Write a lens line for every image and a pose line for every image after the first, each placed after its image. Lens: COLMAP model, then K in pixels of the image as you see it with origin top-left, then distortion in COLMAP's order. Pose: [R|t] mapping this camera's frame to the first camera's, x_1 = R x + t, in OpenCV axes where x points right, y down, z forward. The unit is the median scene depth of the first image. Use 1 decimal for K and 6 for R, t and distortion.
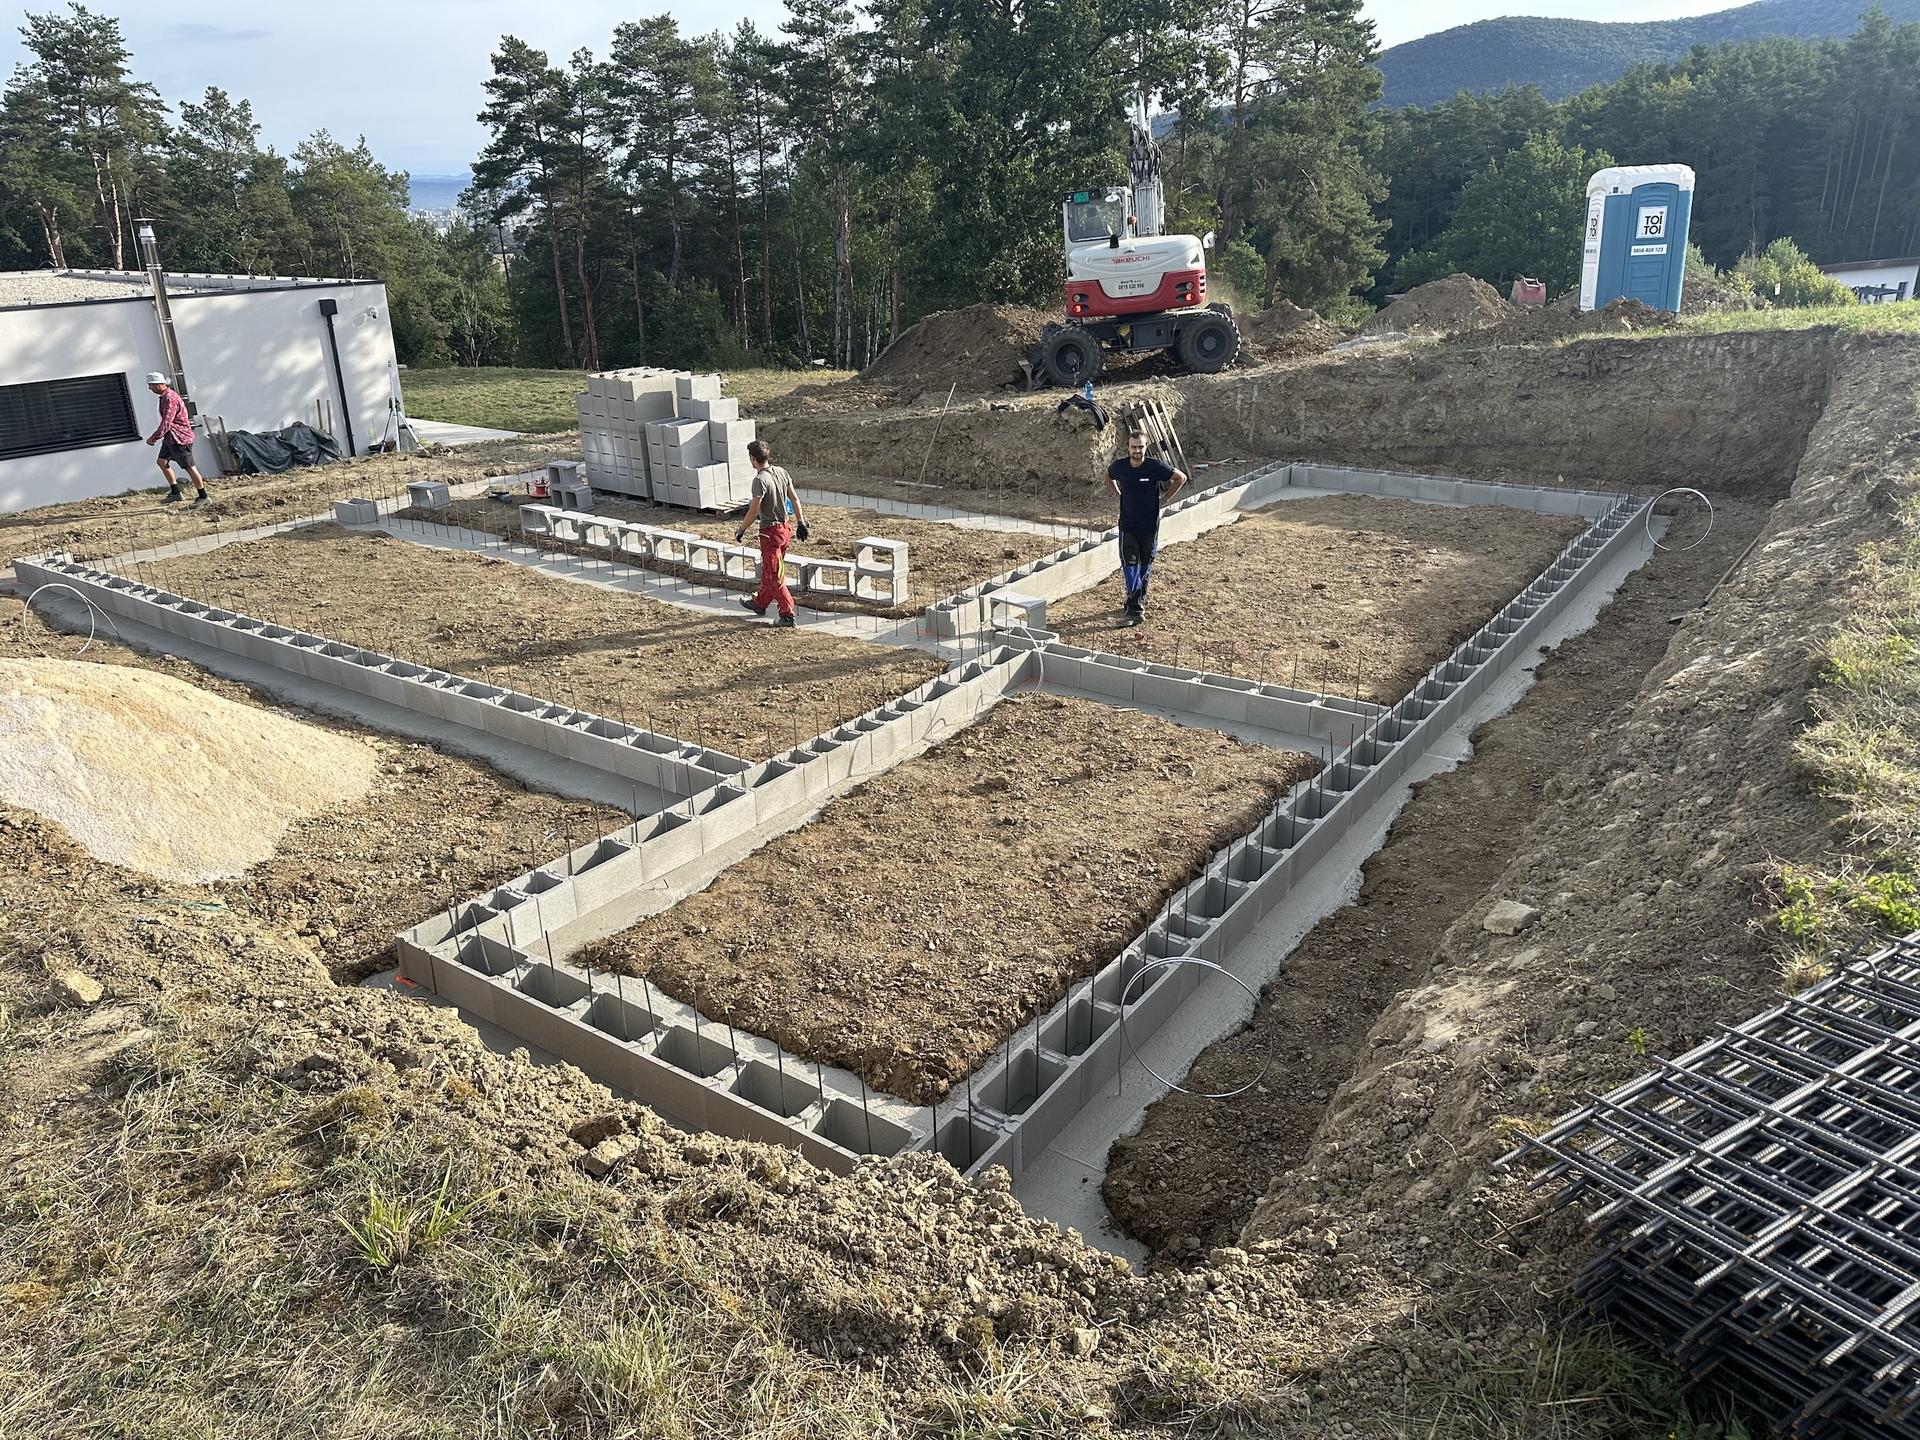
lens RADIAL K [[1381.5, 0, 960.0], [0, 1381.5, 720.0], [0, 0, 1]] dist [0.006302, -0.005252]
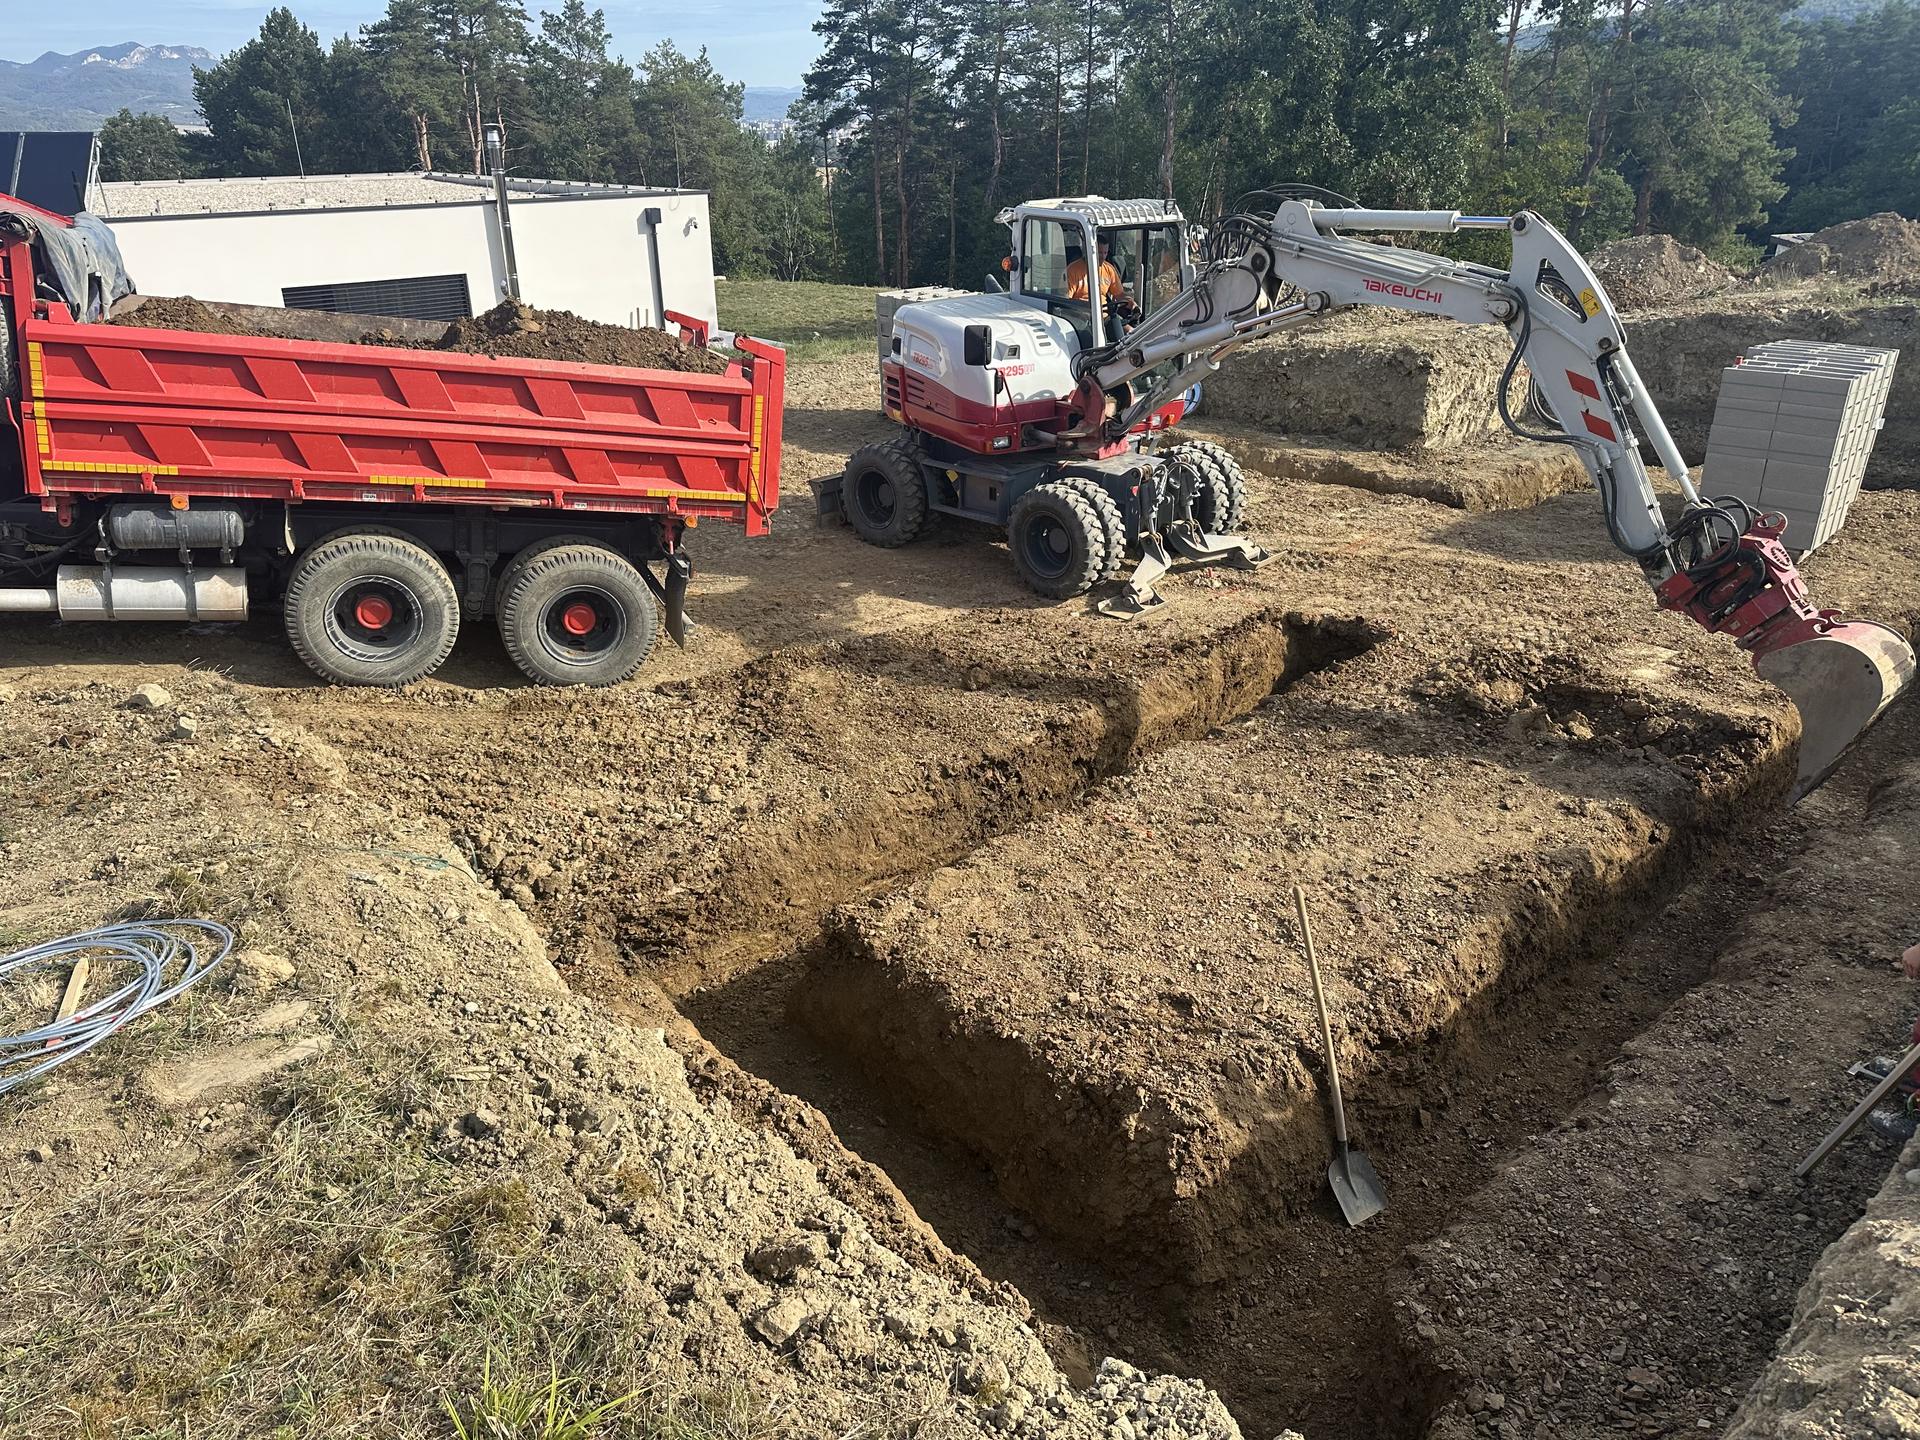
lens RADIAL K [[1380.8, 0, 960.0], [0, 1380.8, 720.0], [0, 0, 1]] dist [0.043379, -0.062536]
pose [[0.976599, 0.096936, -0.191981, -0.002122], [-0.087259, 0.994481, 0.058256, -0.004164], [0.196569, -0.040141, 0.979668, 0.013386]]
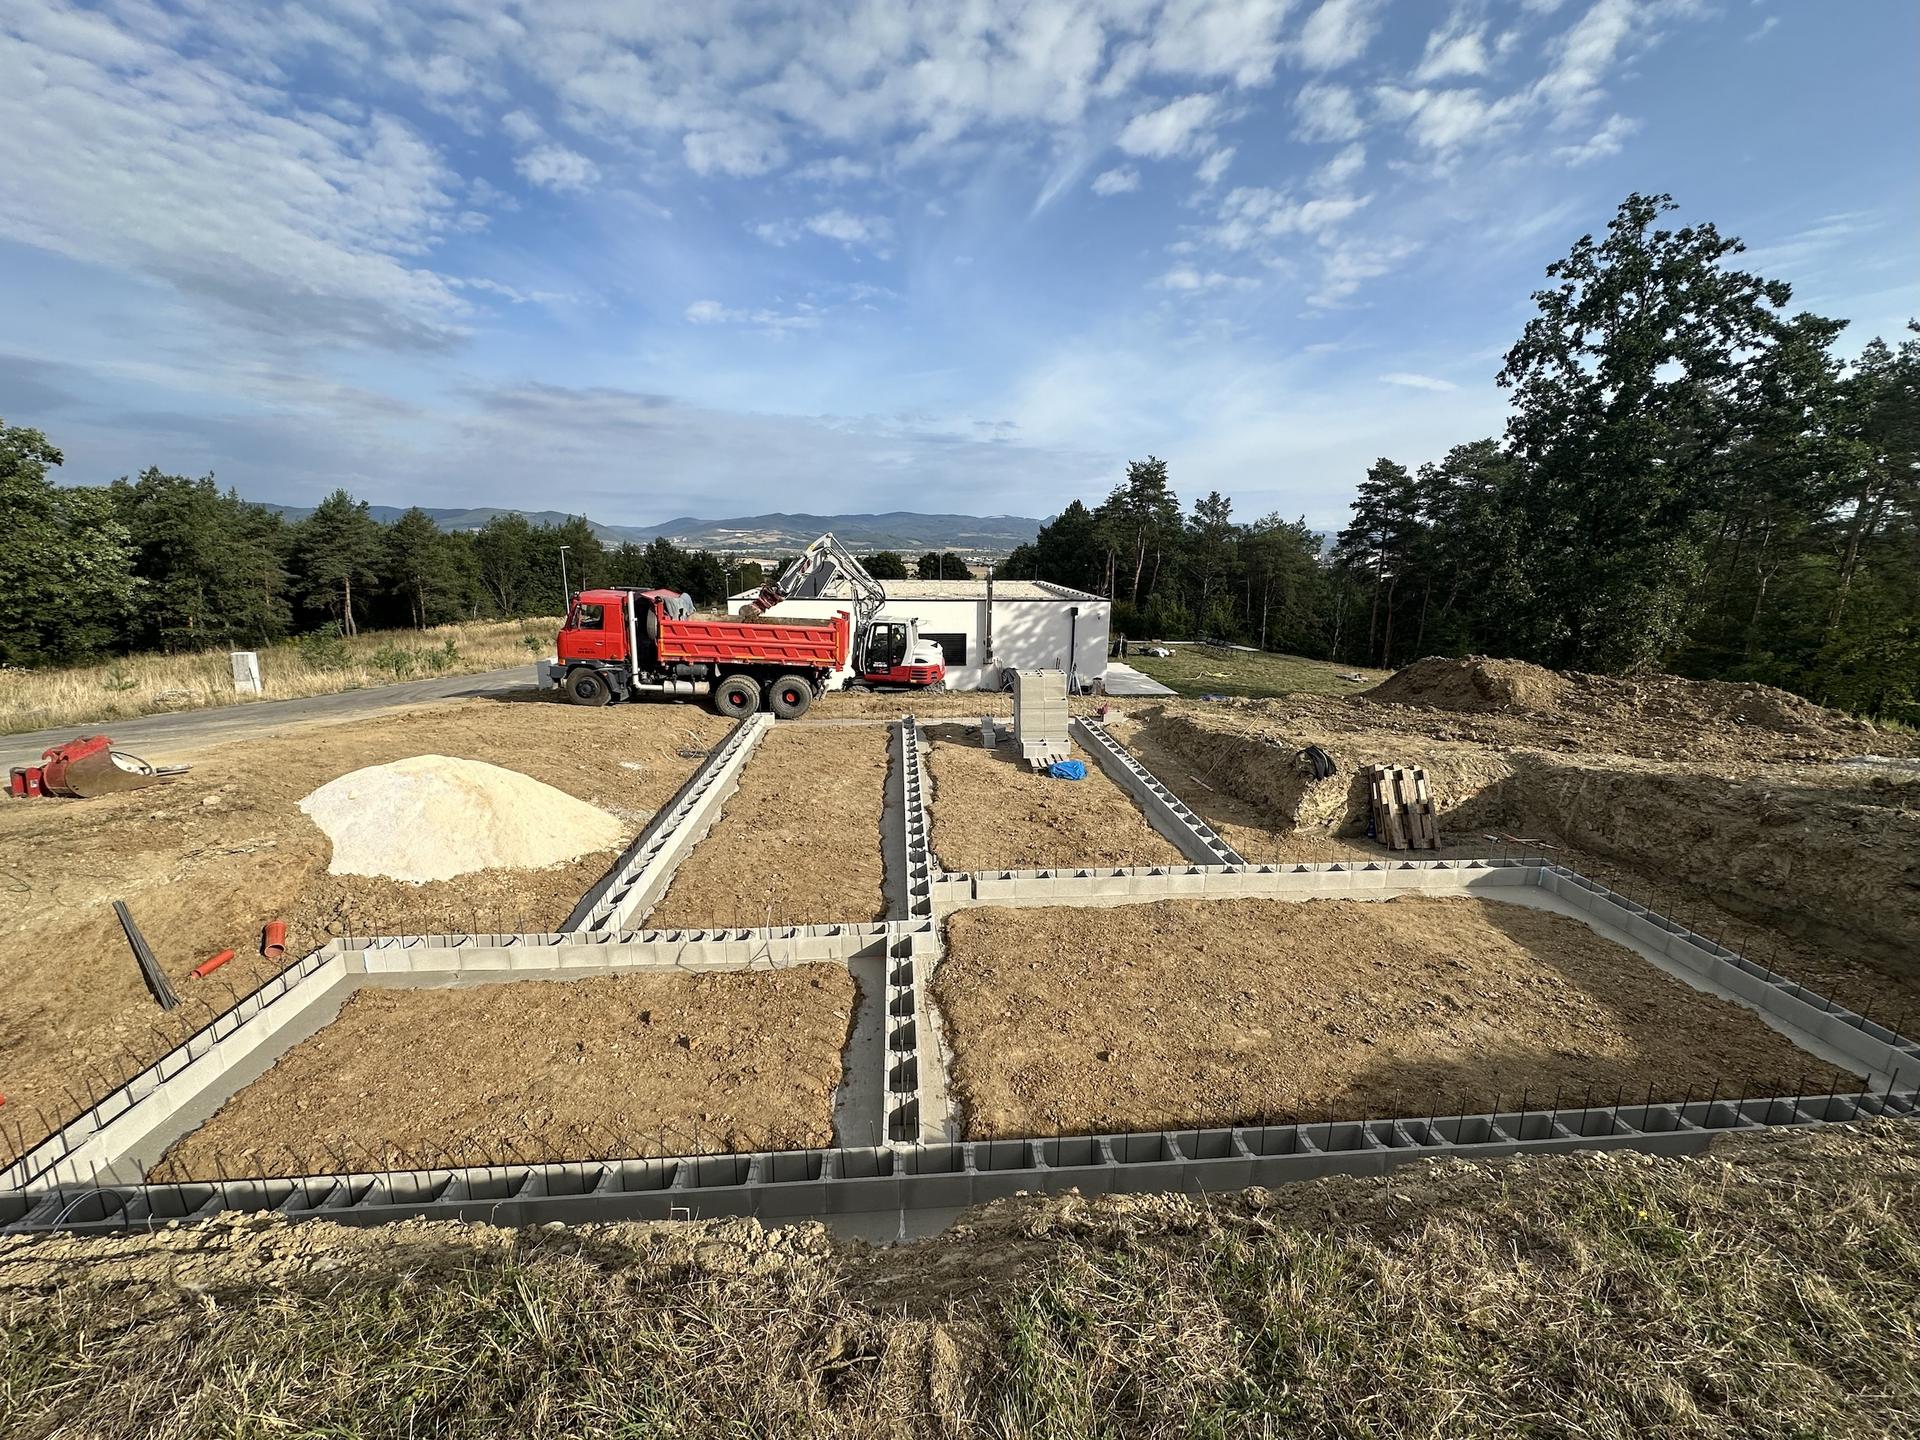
lens RADIAL K [[758.1, 0, 958.0], [0, 758.1, 746.5], [0, 0, 1]] dist [-0.008419, 0.001048]
pose [[0.627498, 0.226061, -0.745079, 0.117783], [-0.296520, 0.954198, 0.039782, -0.053865], [0.719945, 0.195968, 0.665789, 0.108200]]
